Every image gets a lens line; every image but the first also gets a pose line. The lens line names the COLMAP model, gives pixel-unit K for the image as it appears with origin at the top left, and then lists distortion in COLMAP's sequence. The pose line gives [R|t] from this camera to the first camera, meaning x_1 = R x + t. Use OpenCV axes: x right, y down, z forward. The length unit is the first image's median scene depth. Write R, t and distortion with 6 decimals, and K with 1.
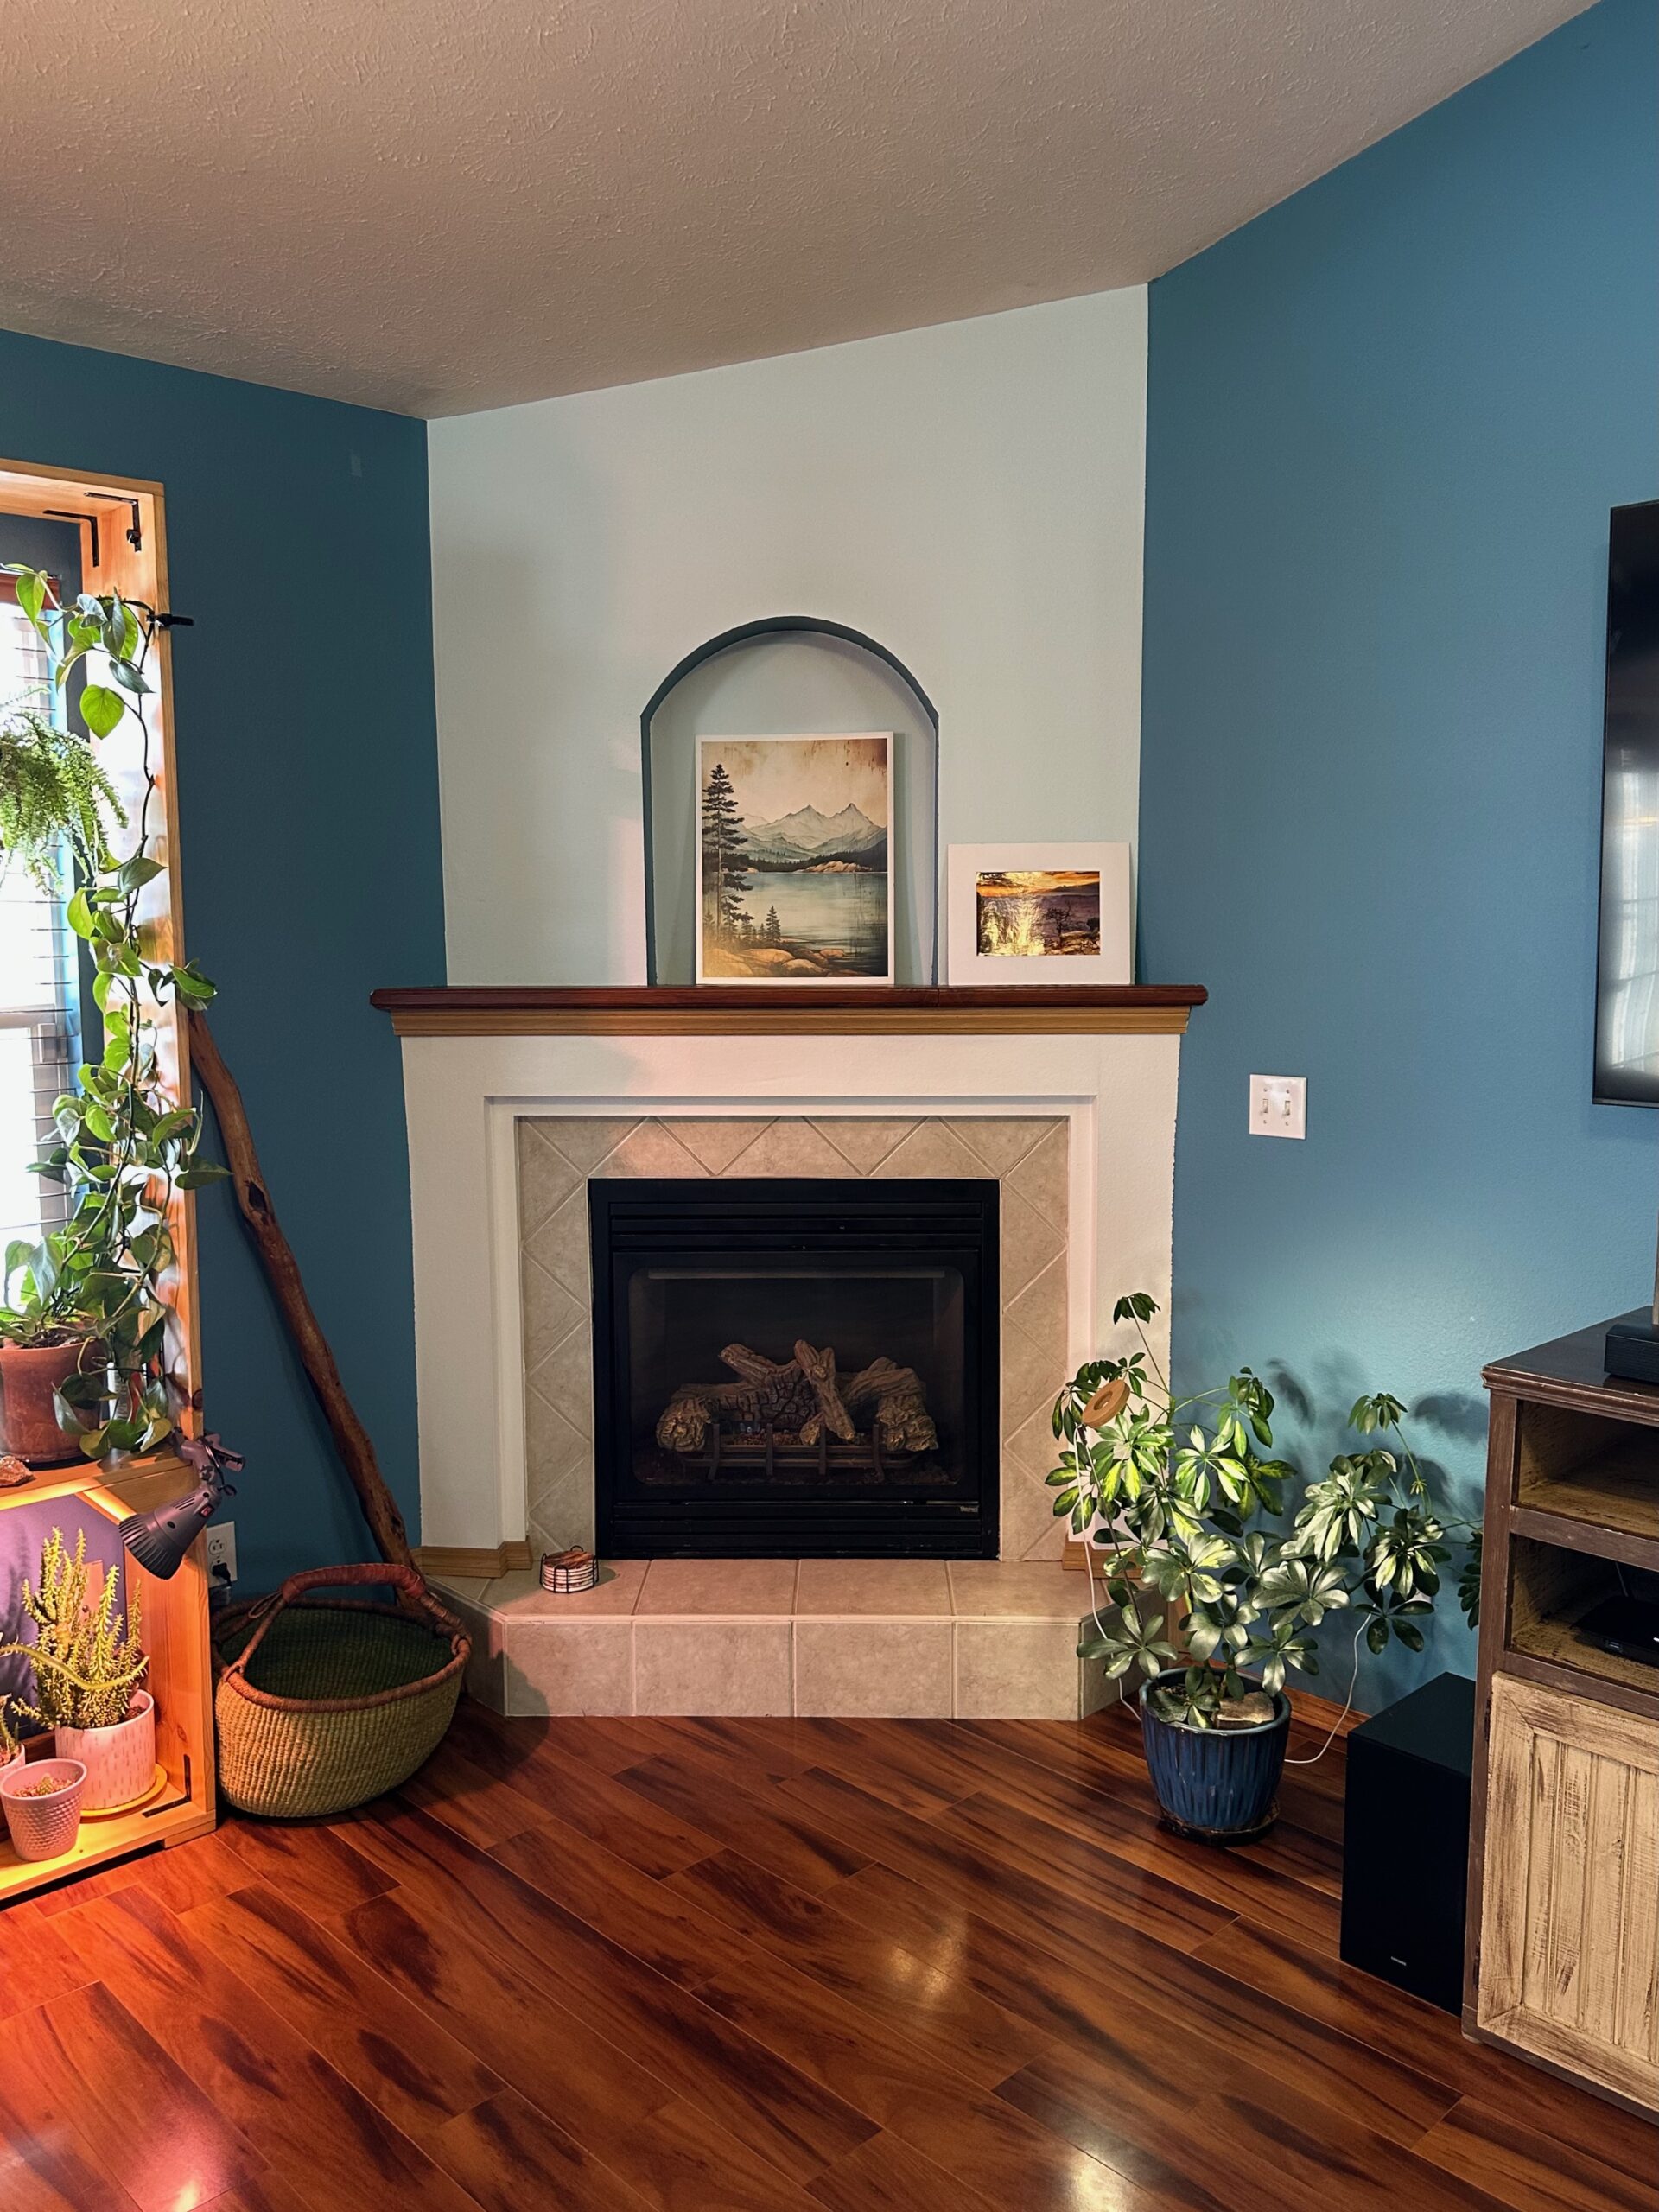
lens RADIAL K [[1764.0, 0, 823.6], [0, 1764.0, 1094.4], [0, 0, 1]] dist [0.101666, -0.005855]
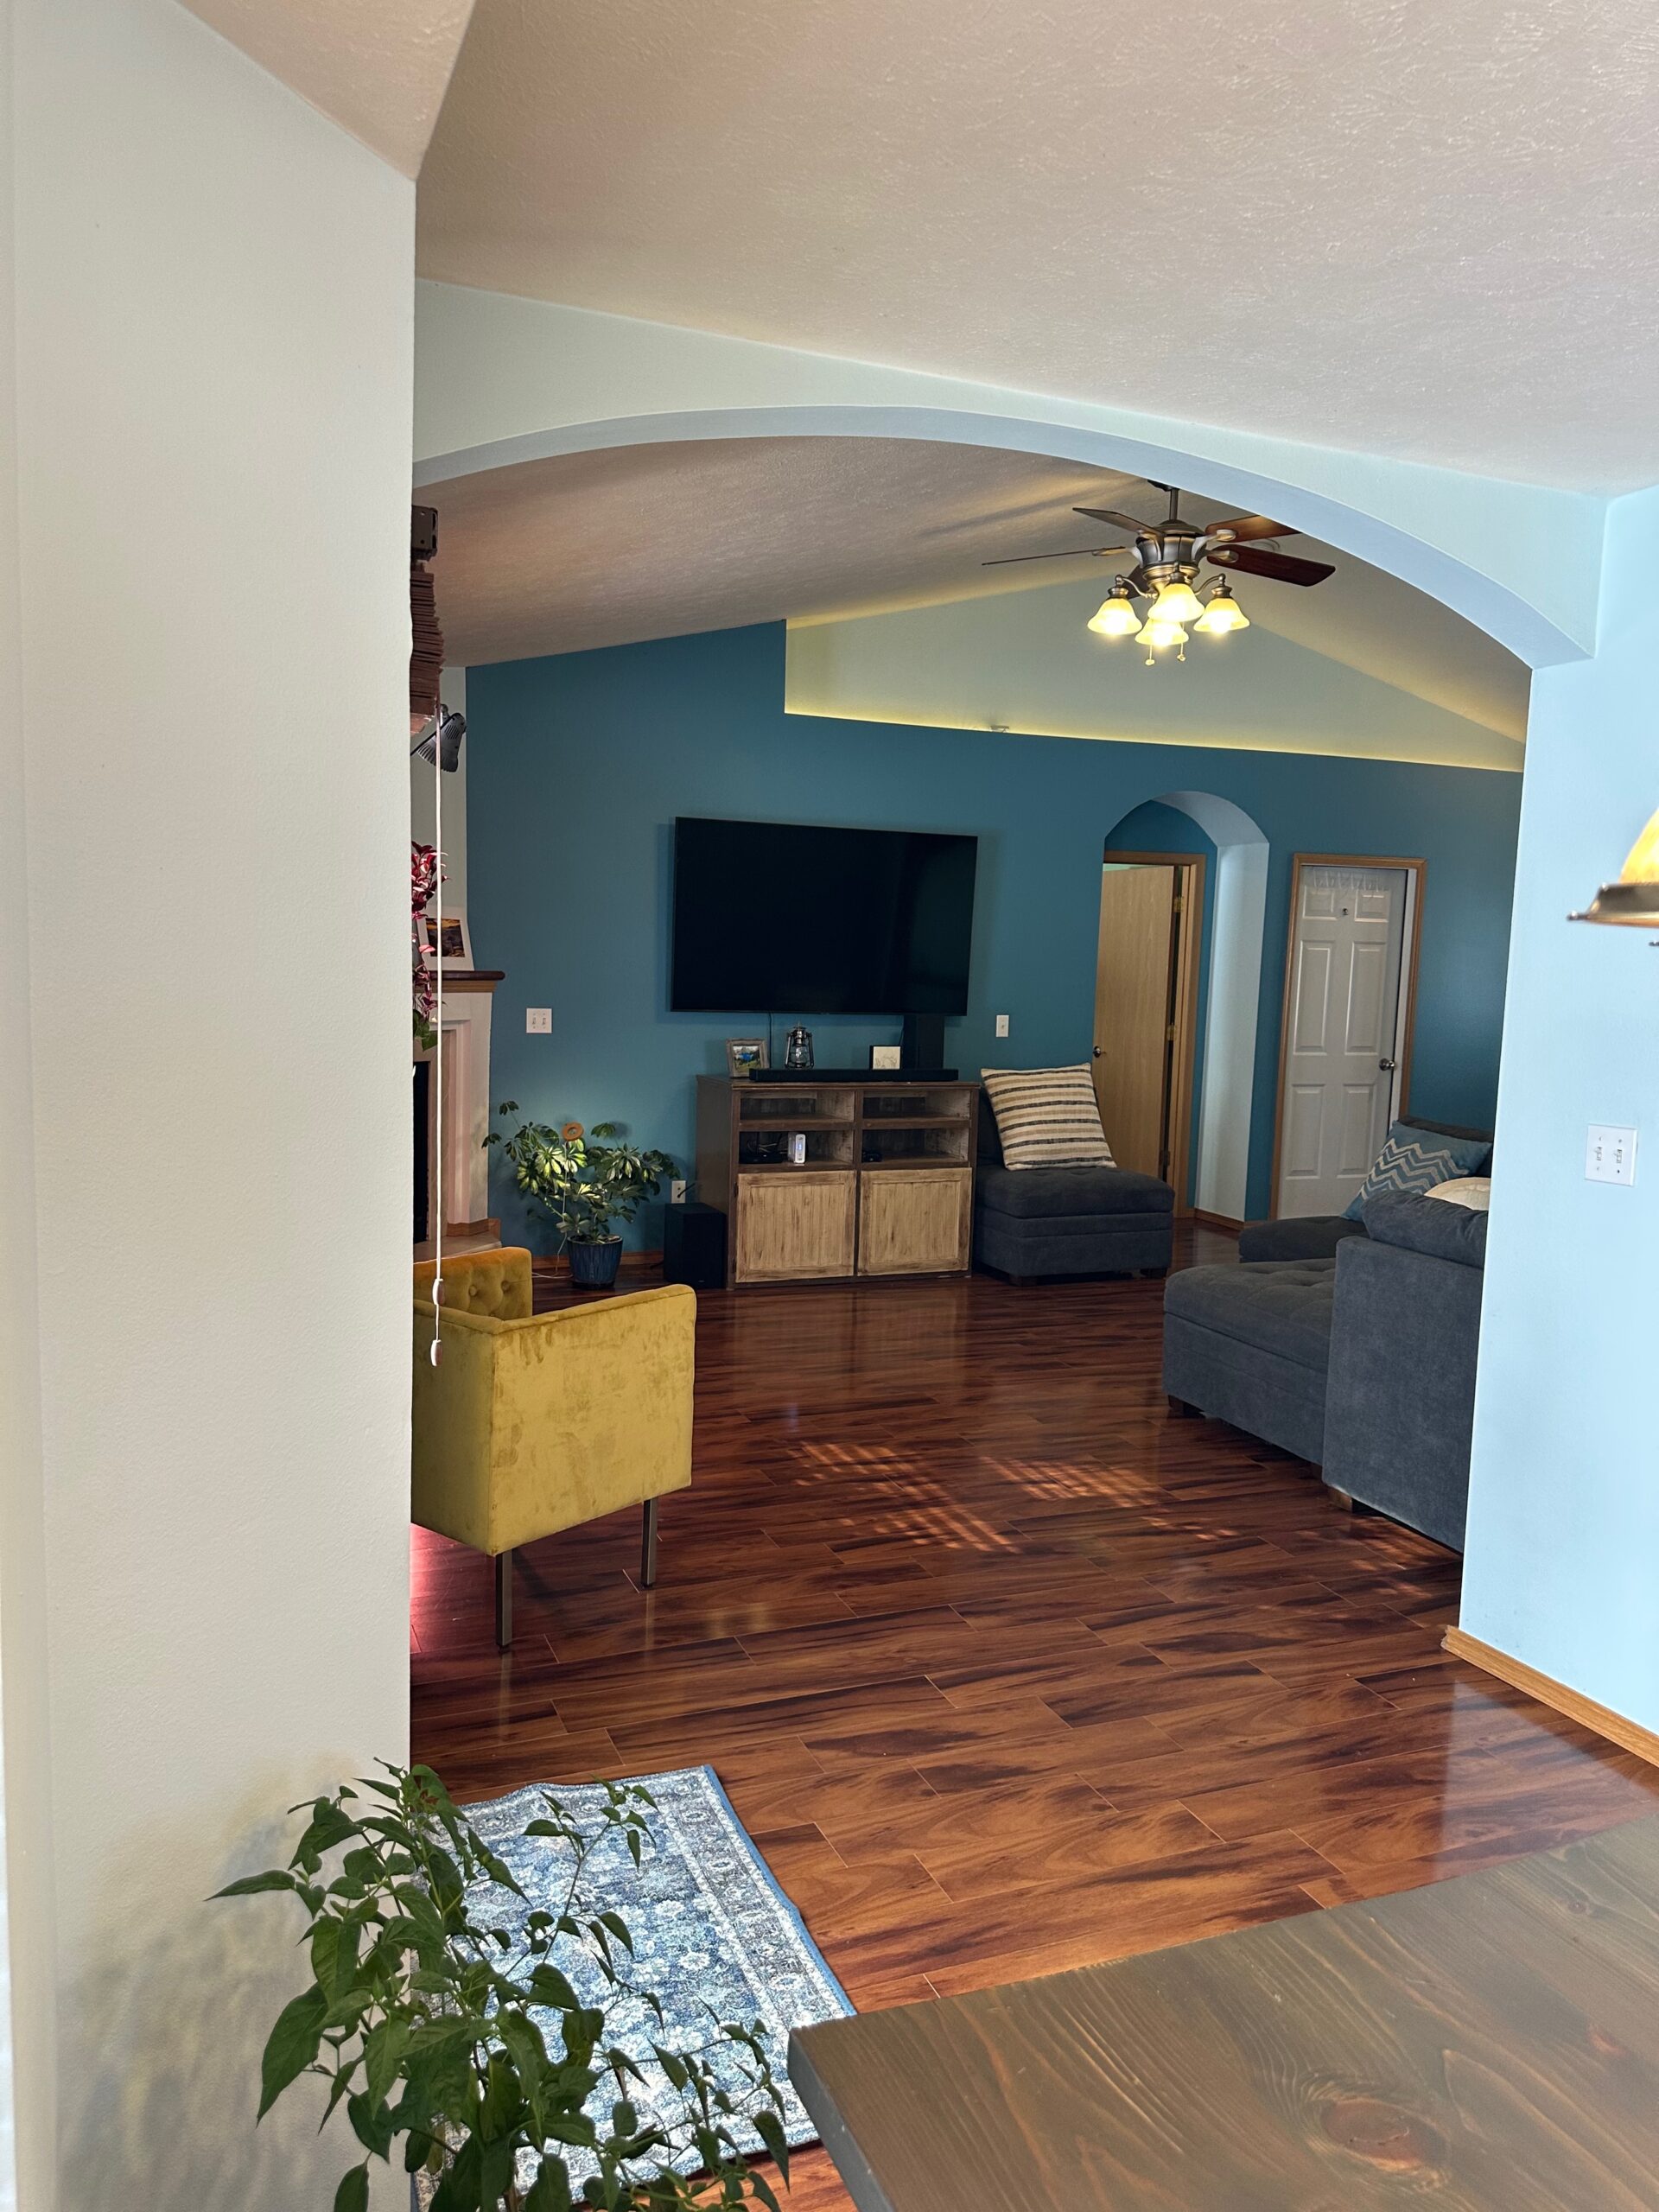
lens RADIAL K [[1551.3, 0, 821.3], [0, 1551.3, 1108.7], [0, 0, 1]] dist [0.146119, -0.201706]
pose [[0.365488, -0.076987, 0.927627, -1.539620], [0.063459, 0.996316, 0.057684, 0.026900], [-0.928650, 0.037784, 0.369027, -0.151643]]
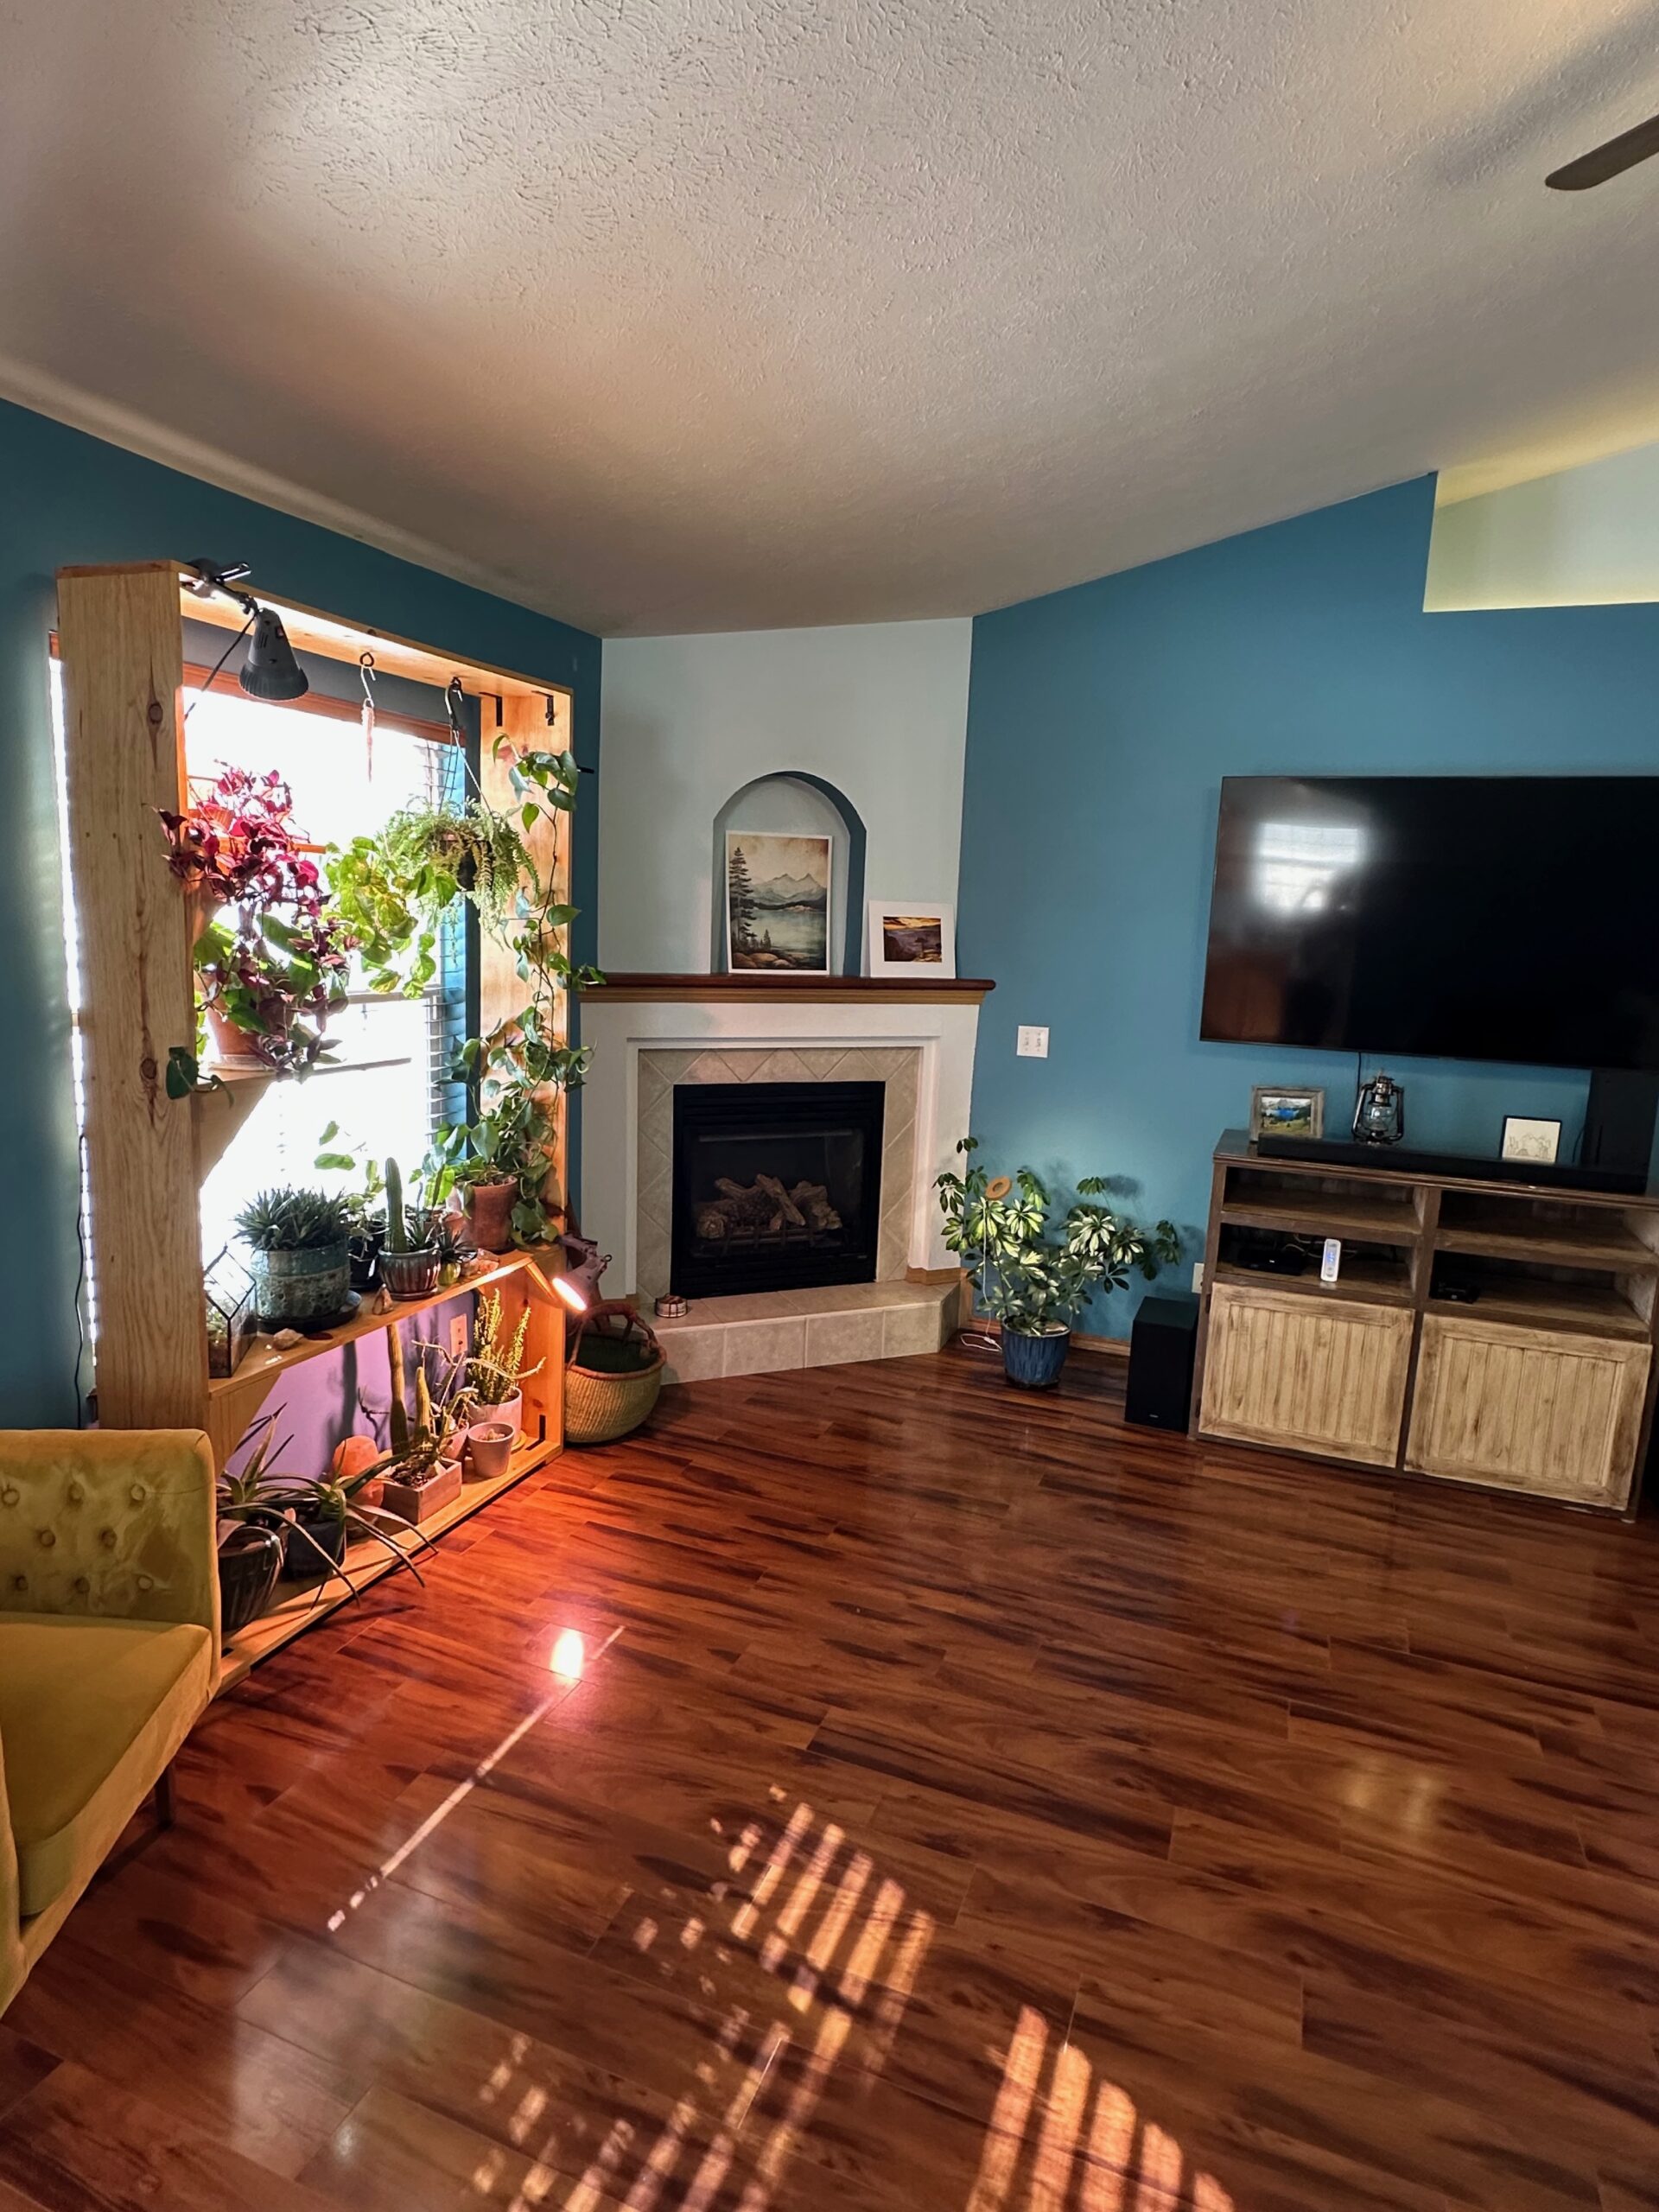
lens RADIAL K [[1216.6, 0, 824.5], [0, 1216.6, 1106.0], [0, 0, 1]] dist [-0.002029, 0.000526]
pose [[0.908383, -0.026439, 0.417303, -0.511003], [-0.001281, 0.997818, 0.066008, -0.010683], [-0.418138, -0.060495, 0.906367, -0.148064]]
